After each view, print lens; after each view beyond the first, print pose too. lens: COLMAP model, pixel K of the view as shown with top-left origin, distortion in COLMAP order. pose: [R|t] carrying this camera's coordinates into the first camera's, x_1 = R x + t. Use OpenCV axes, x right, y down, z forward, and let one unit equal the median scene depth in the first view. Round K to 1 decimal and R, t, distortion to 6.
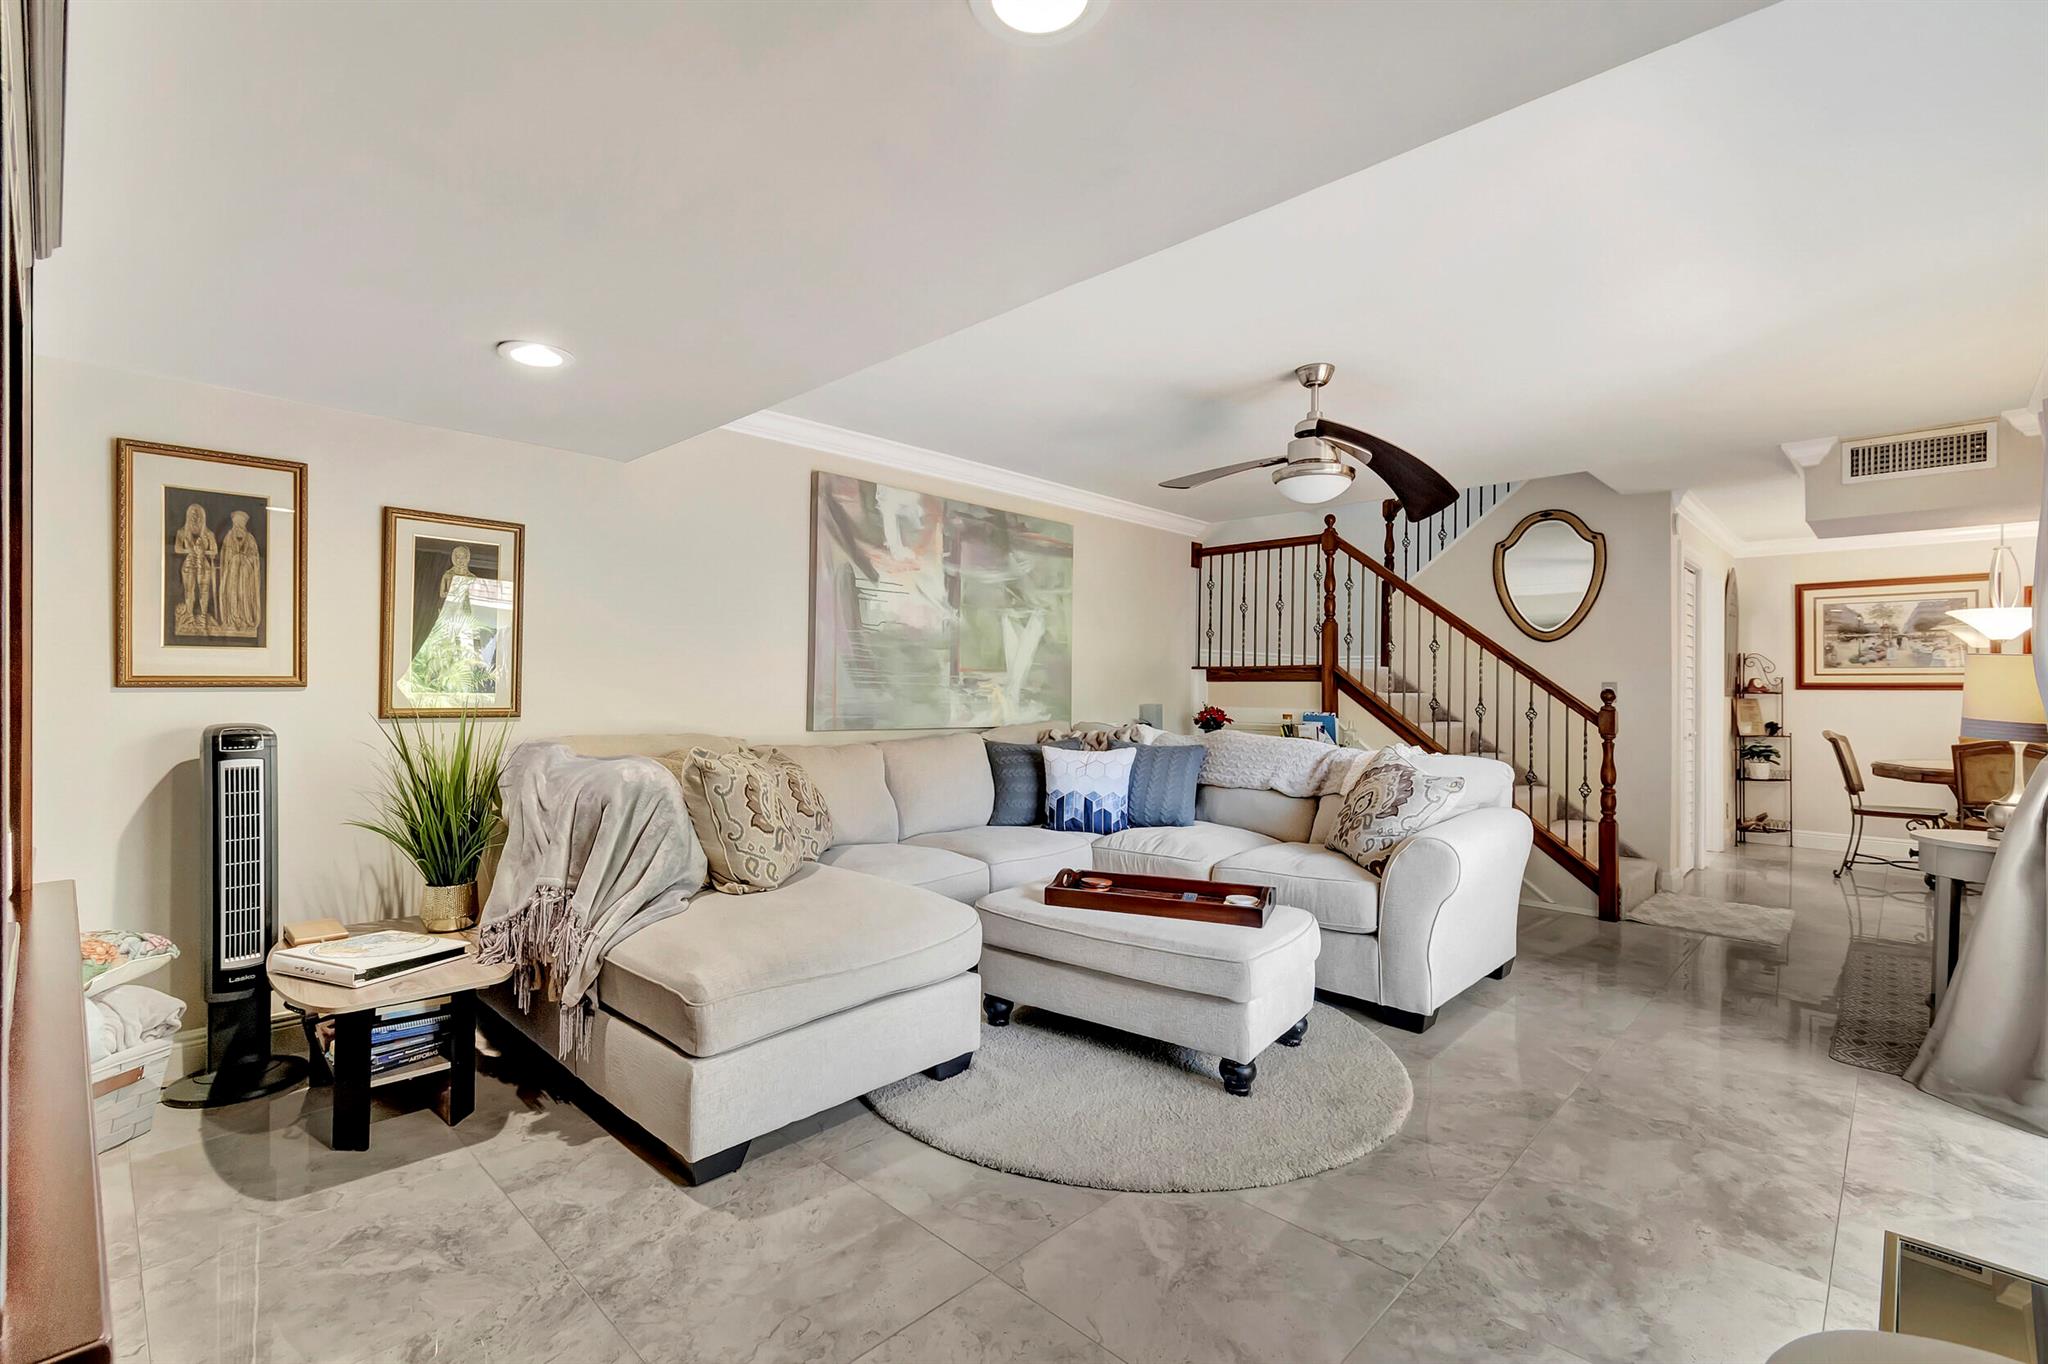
lens RADIAL K [[911.5, 0, 1012.2], [0, 911.5, 676.5], [0, 0, 1]] dist [0.003123, -0.002471]
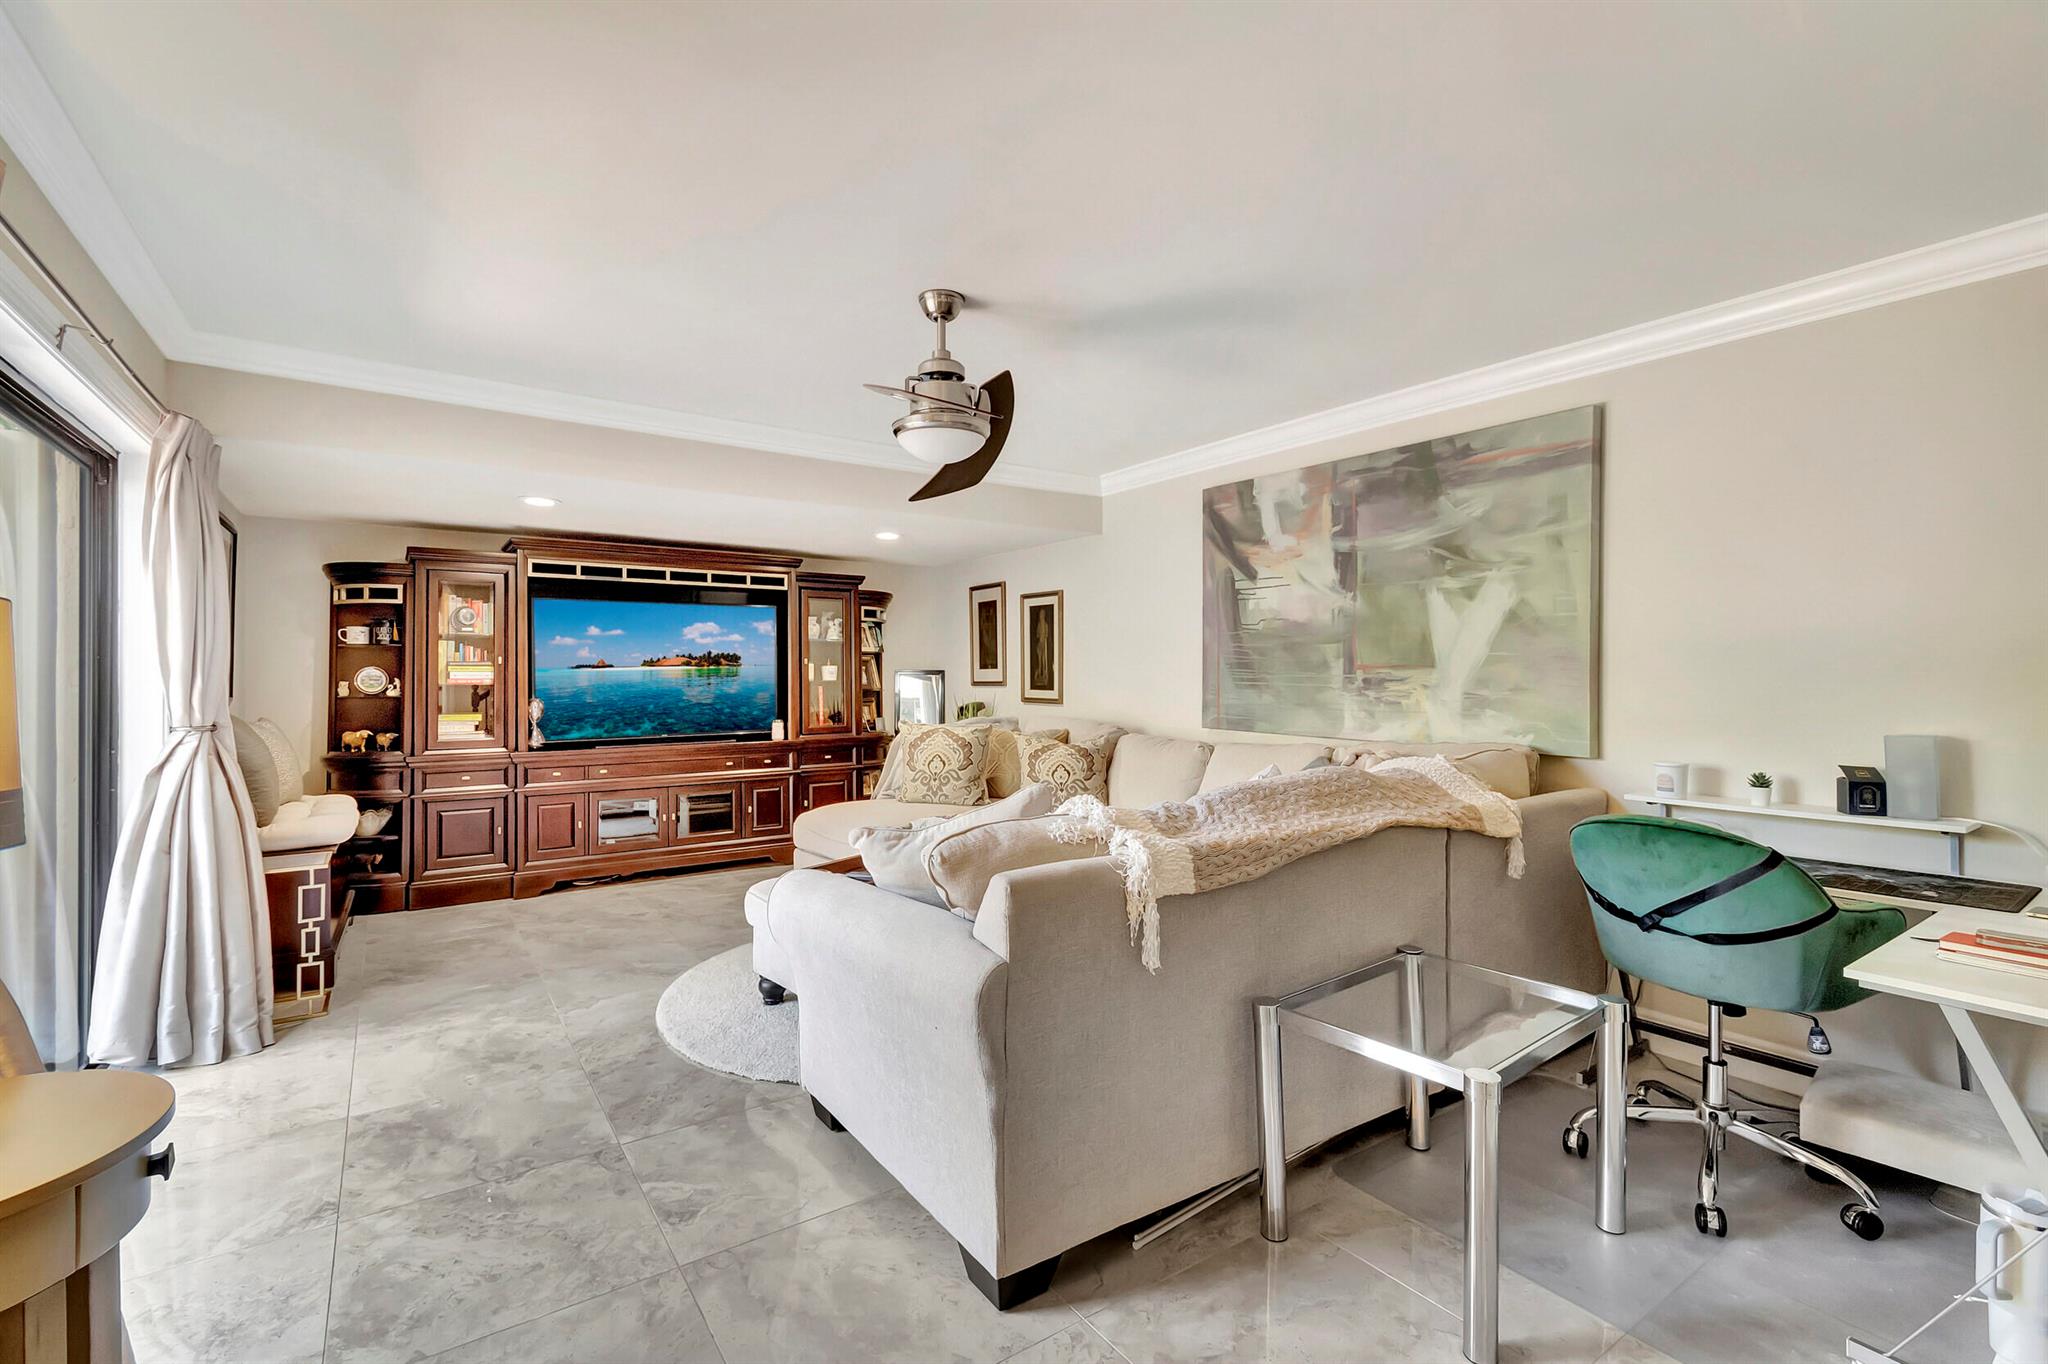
lens RADIAL K [[911.5, 0, 1018.0], [0, 911.5, 673.8], [0, 0, 1]] dist [0.003123, -0.002471]
pose [[-0.193163, -0.011497, -0.981099, 0.865927], [0.007986, 0.999880, -0.013290, 0.007437], [0.981134, -0.010402, -0.193048, 0.951878]]
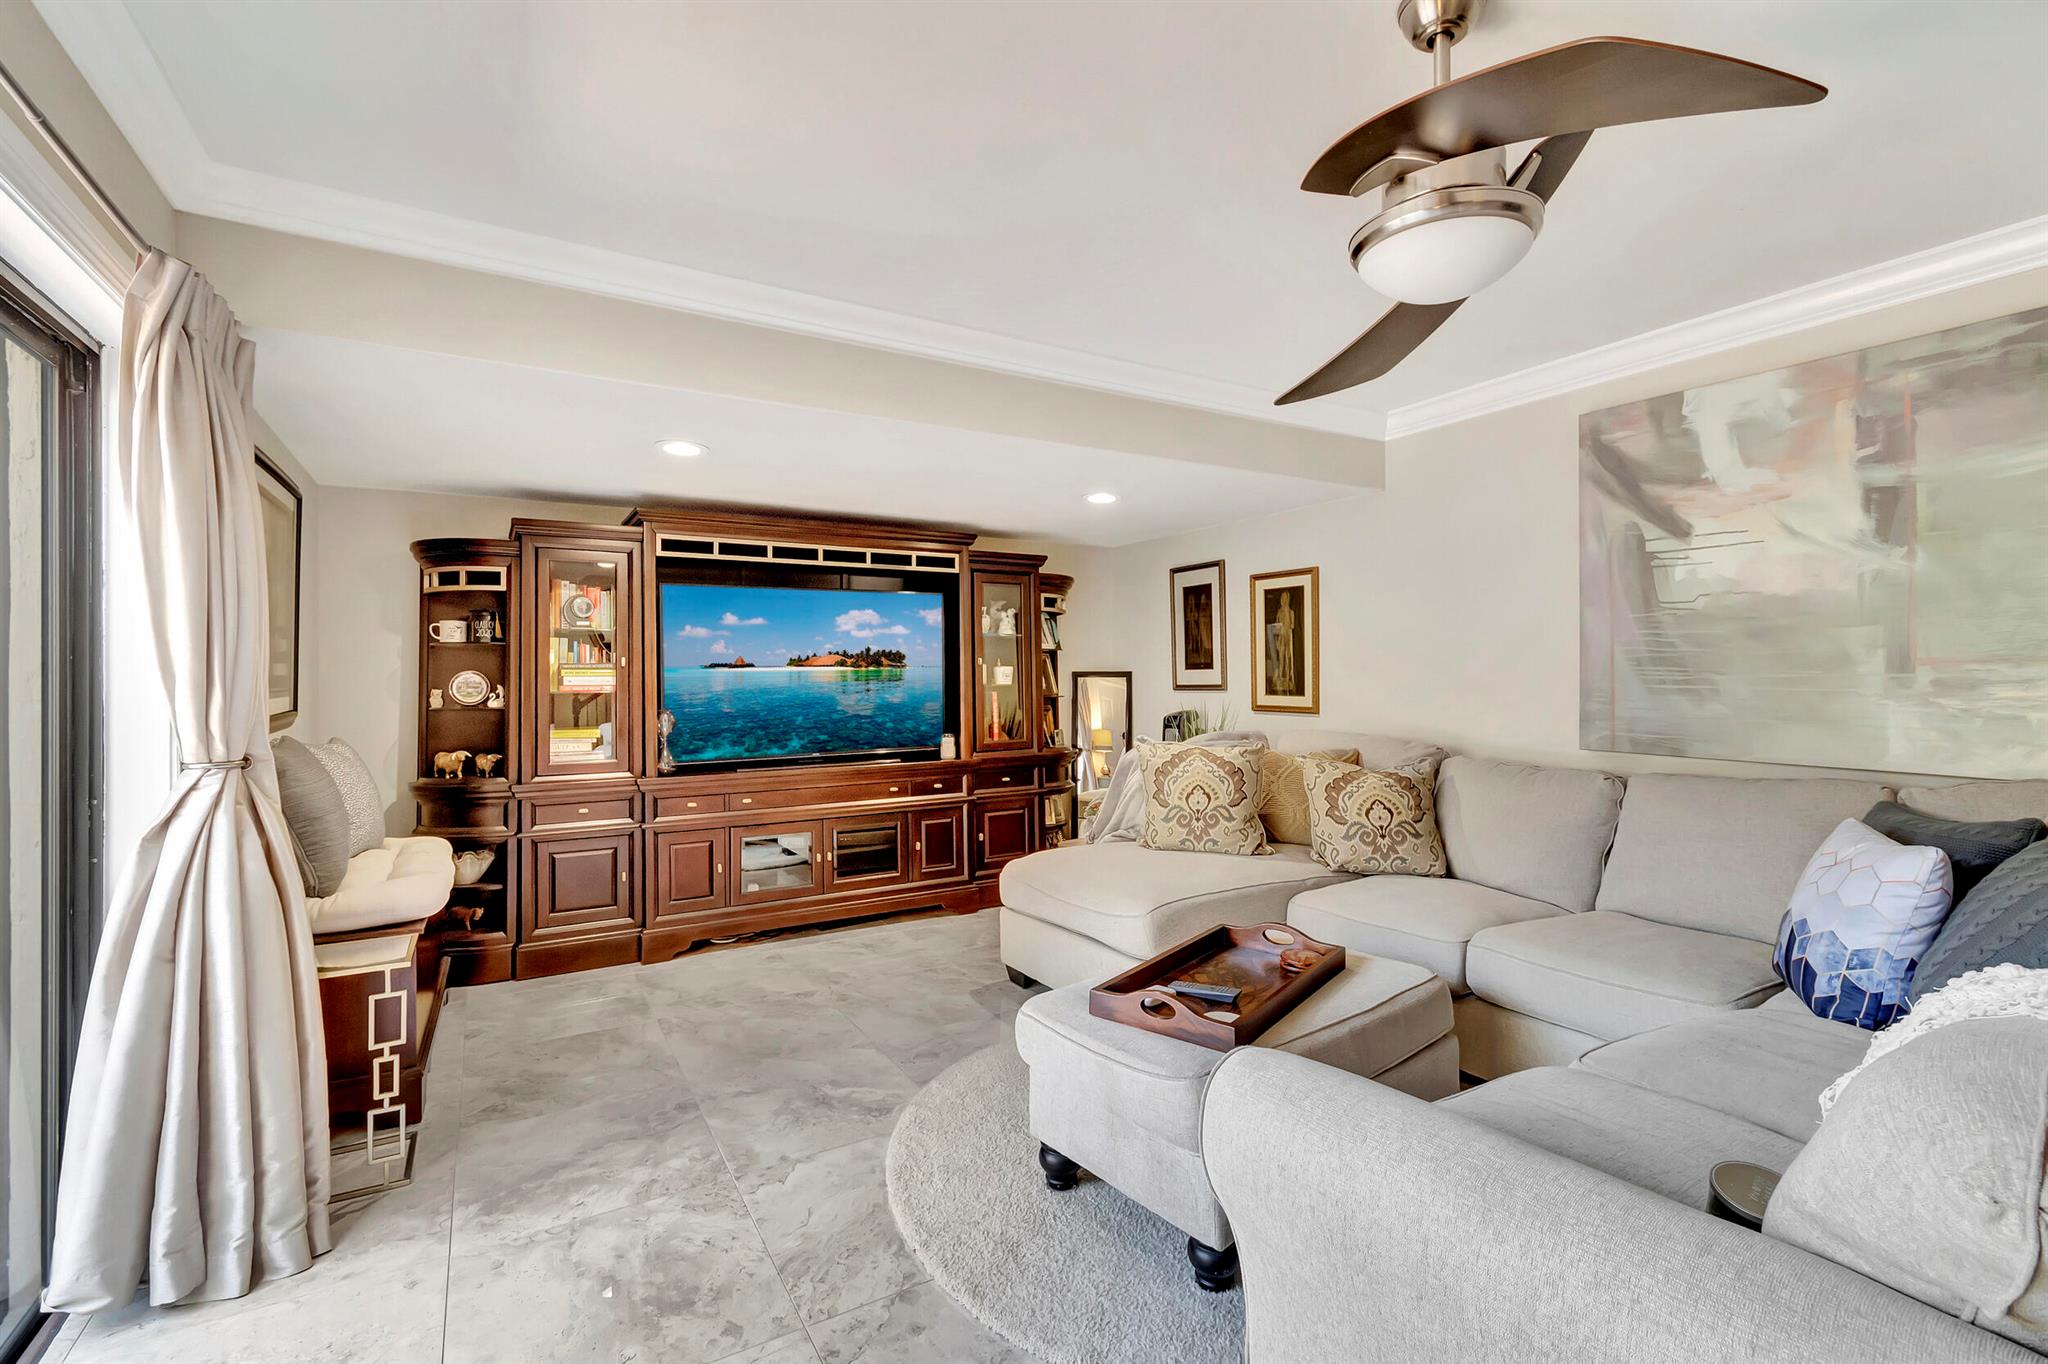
lens RADIAL K [[911.5, 0, 1015.0], [0, 911.5, 674.6], [0, 0, 1]] dist [0.003123, -0.002471]
pose [[-0.267834, -0.010886, -0.963404, 0.638442], [0.012197, 0.999818, -0.014688, 0.001247], [0.963388, -0.015684, -0.267652, 0.711311]]
